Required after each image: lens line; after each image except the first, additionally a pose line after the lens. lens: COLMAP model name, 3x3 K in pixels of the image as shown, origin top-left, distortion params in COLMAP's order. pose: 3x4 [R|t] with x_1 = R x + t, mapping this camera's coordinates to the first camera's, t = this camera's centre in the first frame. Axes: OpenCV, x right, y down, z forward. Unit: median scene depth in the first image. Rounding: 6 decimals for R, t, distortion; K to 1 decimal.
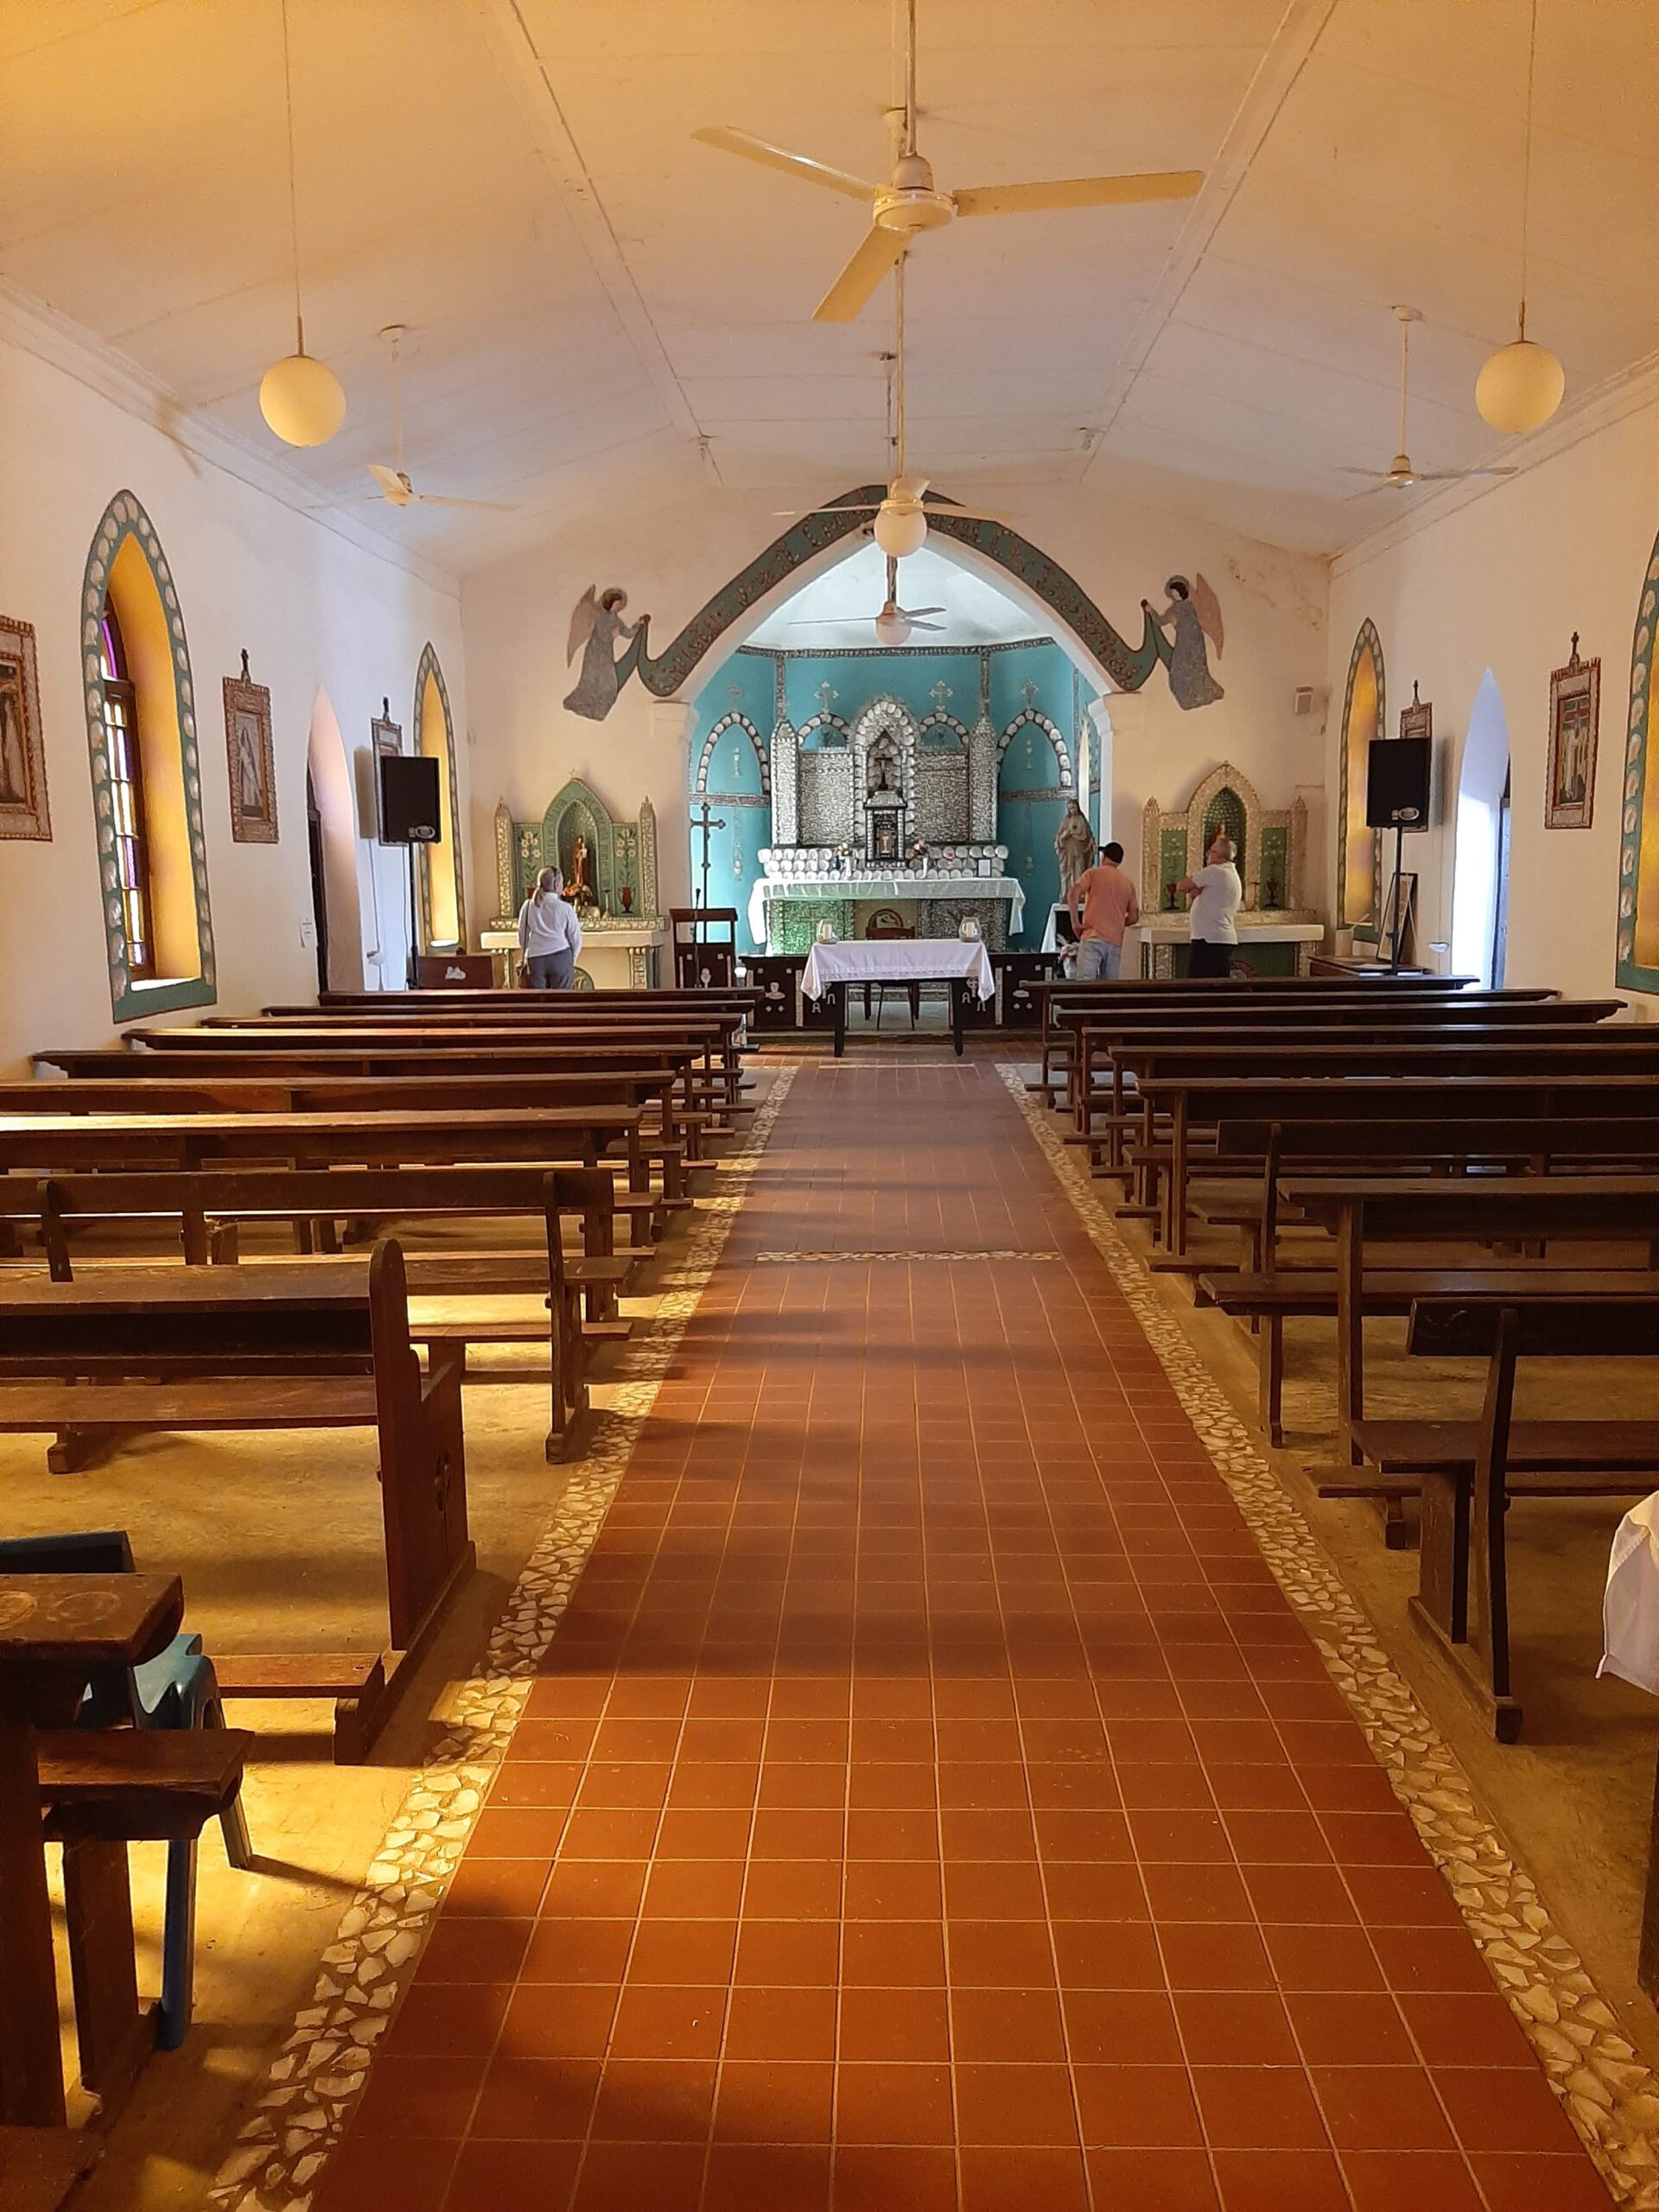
lens RADIAL K [[1669.9, 0, 824.0], [0, 1669.9, 1112.5], [0, 0, 1]] dist [0.014911, 0.002974]
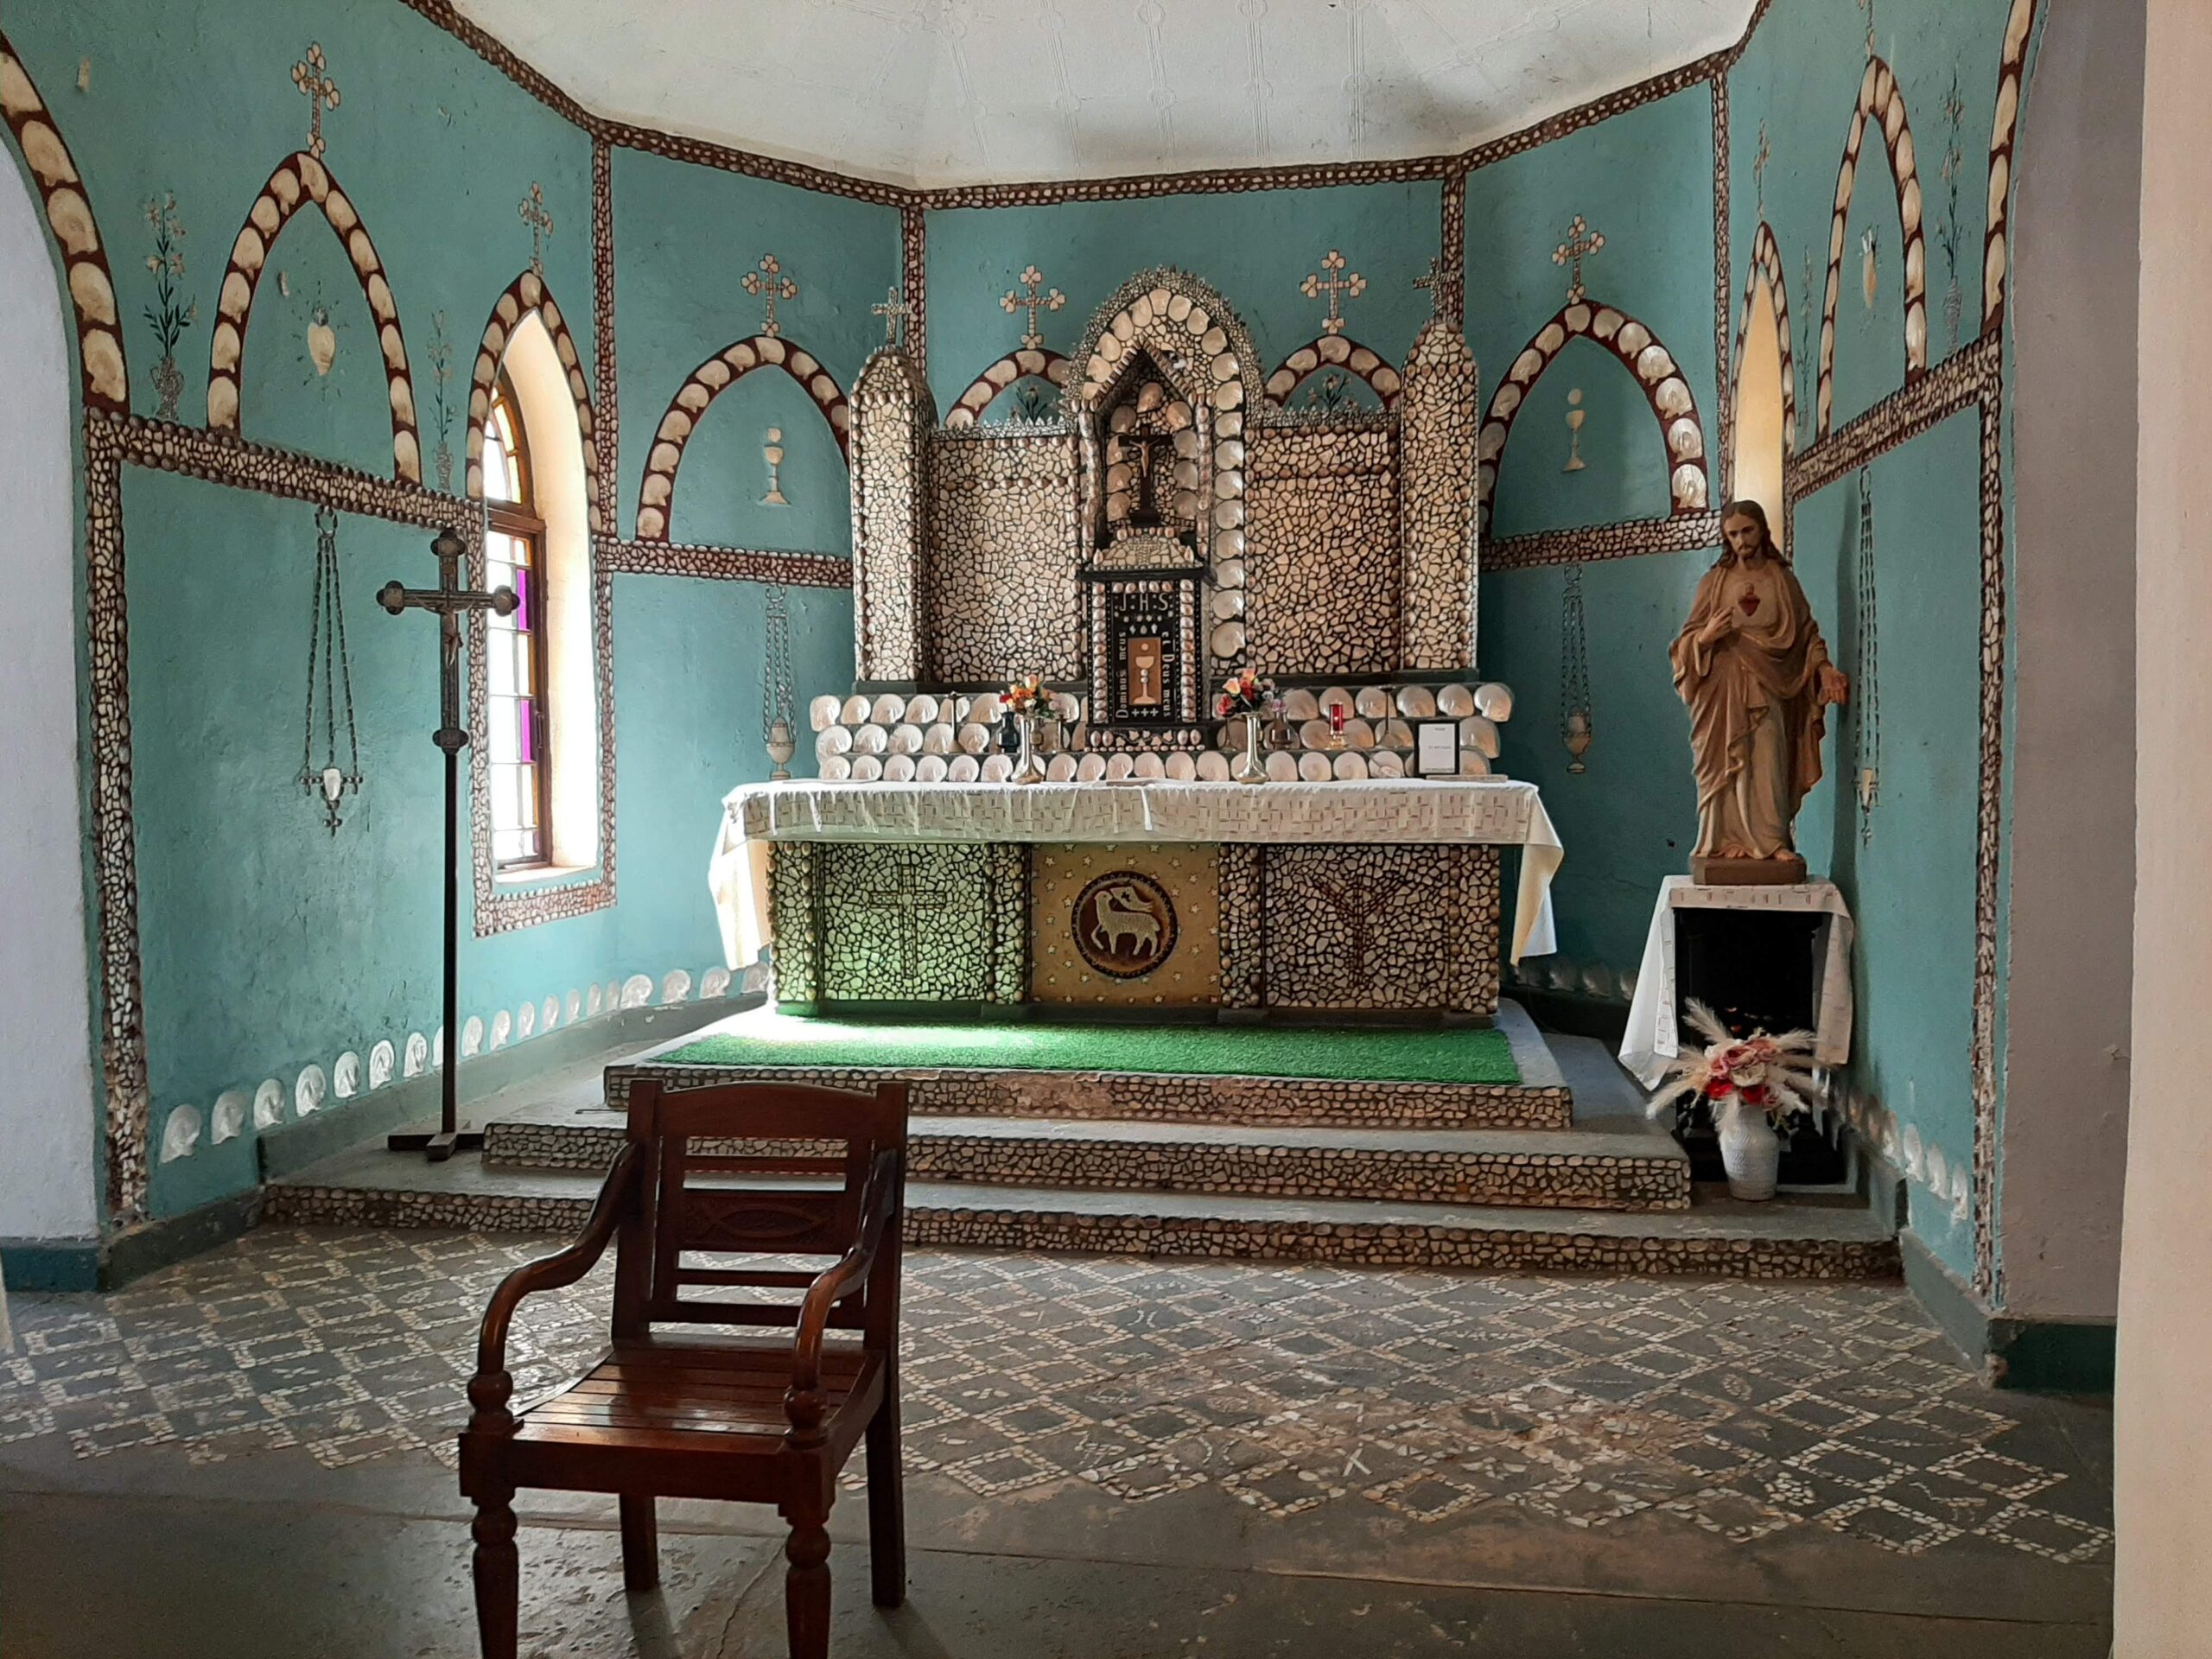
lens RADIAL K [[1669.9, 0, 1105.8], [0, 1669.9, 813.8], [0, 0, 1]] dist [0.014911, 0.002974]
pose [[0.988319, 0.011180, -0.151988, 0.081249], [-0.026907, 0.994439, -0.101819, -0.097542], [0.150005, 0.104719, 0.983124, 0.661371]]
